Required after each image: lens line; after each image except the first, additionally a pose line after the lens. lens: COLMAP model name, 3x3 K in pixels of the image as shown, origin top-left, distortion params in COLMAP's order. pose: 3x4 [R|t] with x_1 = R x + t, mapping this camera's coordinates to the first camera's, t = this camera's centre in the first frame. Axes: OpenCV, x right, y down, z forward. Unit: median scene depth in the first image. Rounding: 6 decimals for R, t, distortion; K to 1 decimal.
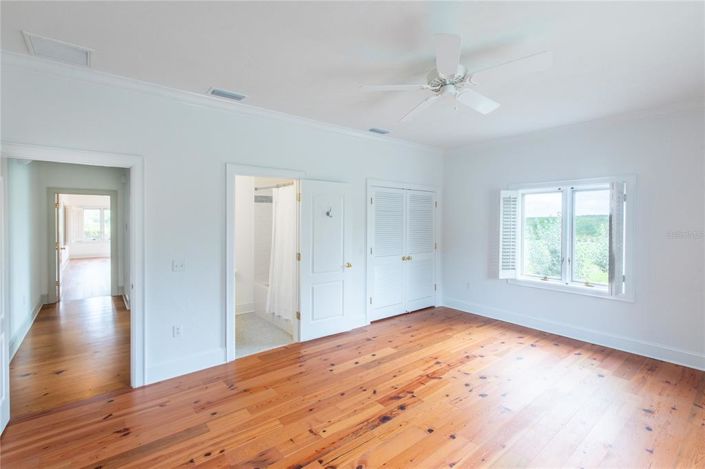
lens RADIAL K [[323.8, 0, 352.8], [0, 323.8, 224.9], [0, 0, 1]] dist [-0.000660, -0.000227]
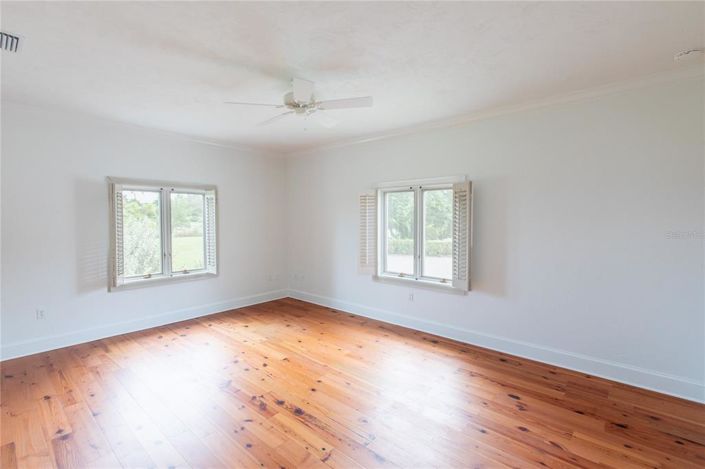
lens RADIAL K [[323.8, 0, 352.8], [0, 323.8, 224.9], [0, 0, 1]] dist [-0.000660, -0.000227]
pose [[-0.187662, -0.021061, 0.982008, -0.693076], [0.011406, 0.999656, 0.023619, -0.014432], [-0.982167, 0.015634, -0.187357, 0.753271]]
